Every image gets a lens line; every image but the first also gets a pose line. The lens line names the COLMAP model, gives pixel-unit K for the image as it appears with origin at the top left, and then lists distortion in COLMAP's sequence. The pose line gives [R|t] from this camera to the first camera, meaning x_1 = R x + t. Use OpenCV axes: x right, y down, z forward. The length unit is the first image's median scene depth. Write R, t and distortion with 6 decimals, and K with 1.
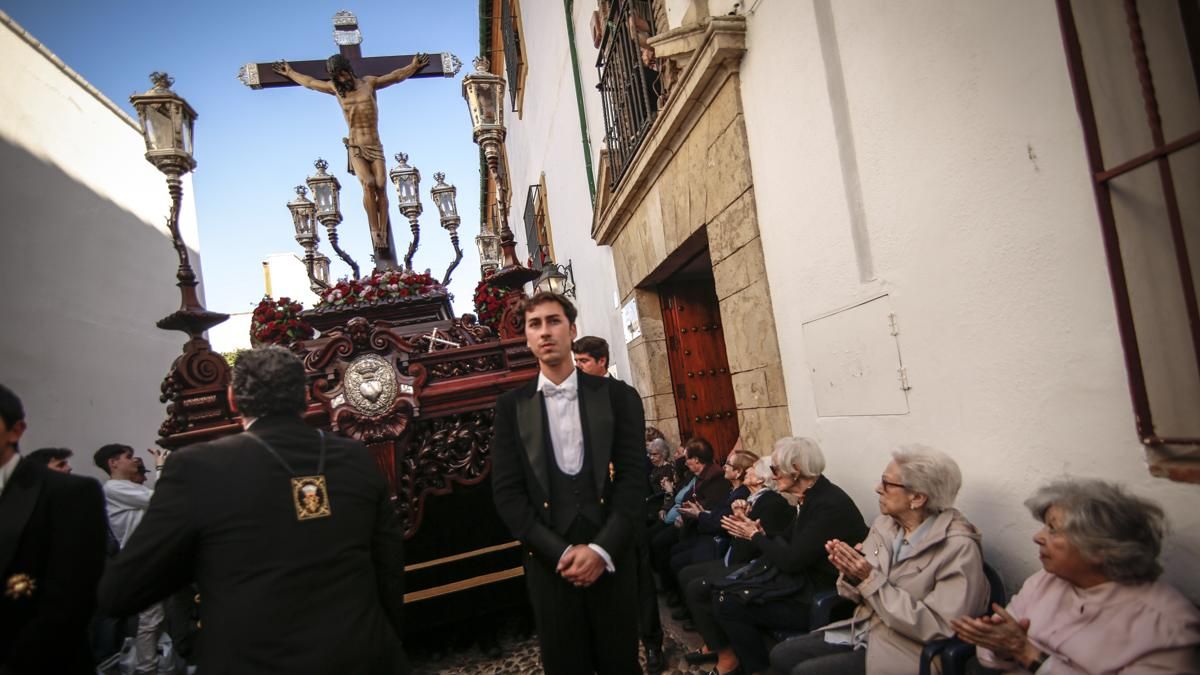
lens RADIAL K [[553.1, 0, 595.4], [0, 553.1, 391.9], [0, 0, 1]] dist [0.000073, 0.000215]
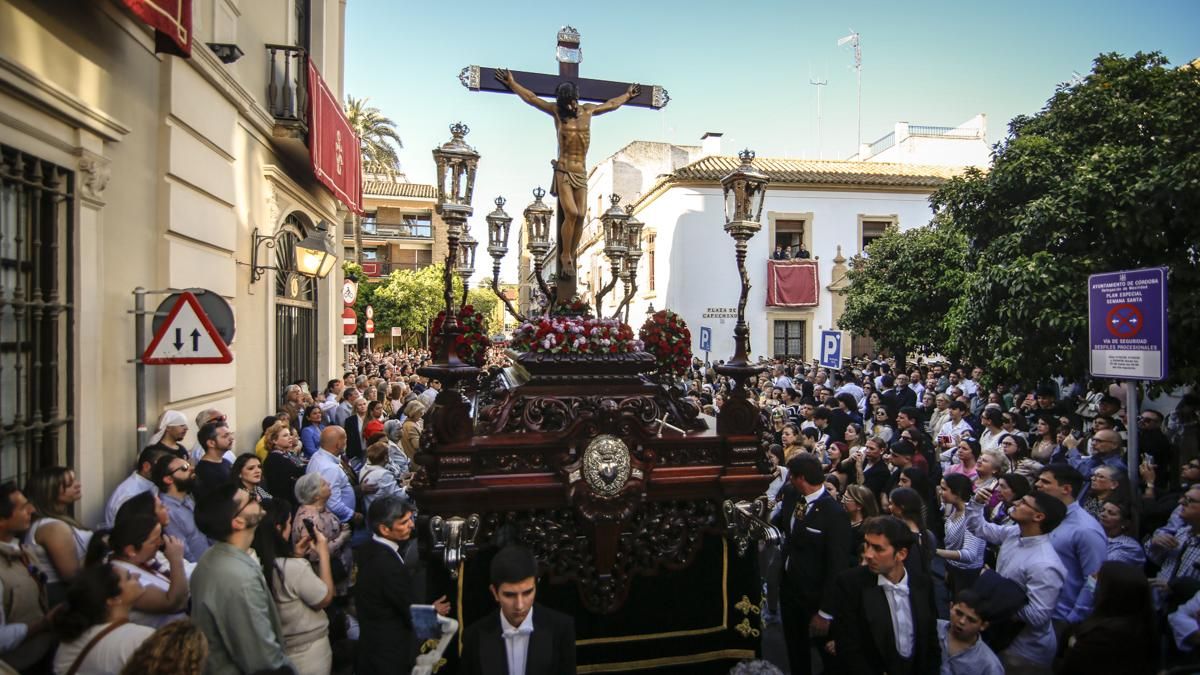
lens RADIAL K [[564.0, 0, 600.0], [0, 564.0, 337.5], [0, 0, 1]] dist [-0.020249, 0.000038]
pose [[0.980730, 0.192879, 0.031090, -0.446118], [-0.193661, 0.980763, 0.024465, -0.241299], [-0.025774, -0.030014, 0.999217, -0.038620]]
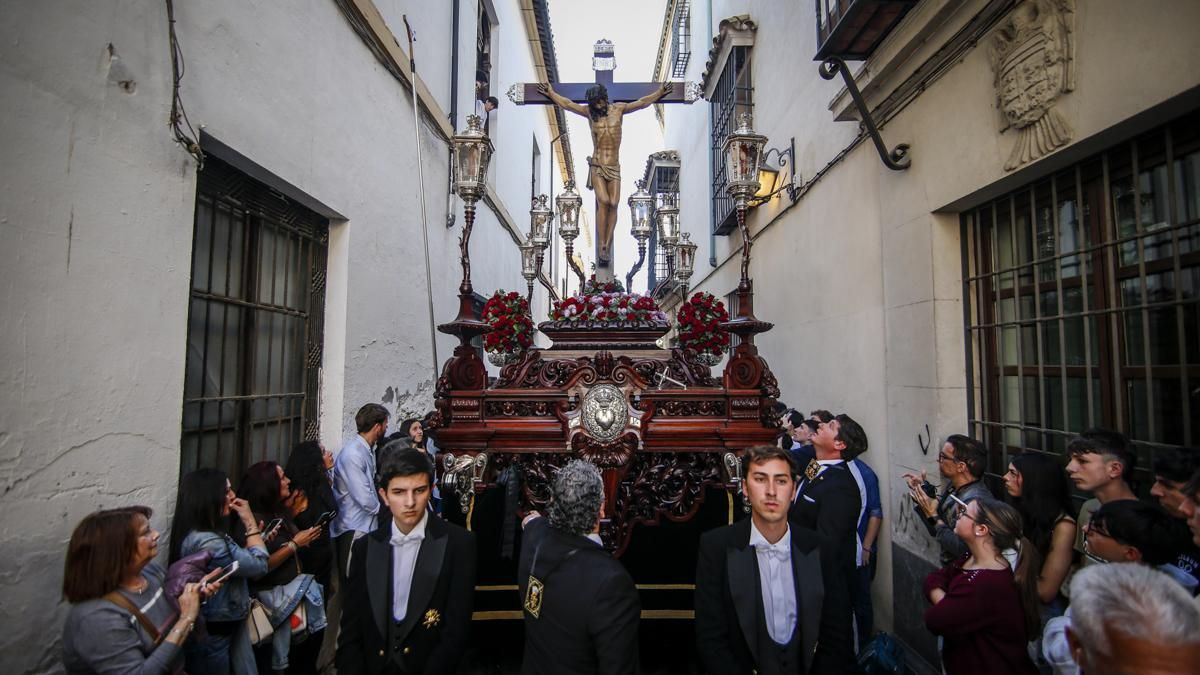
lens RADIAL K [[564.0, 0, 600.0], [0, 564.0, 337.5], [0, 0, 1]] dist [-0.020249, 0.000038]
pose [[0.964432, 0.164426, -0.206966, -0.187980], [-0.169924, 0.985417, -0.008950, -0.132206], [0.202476, 0.043800, 0.978307, -0.085283]]
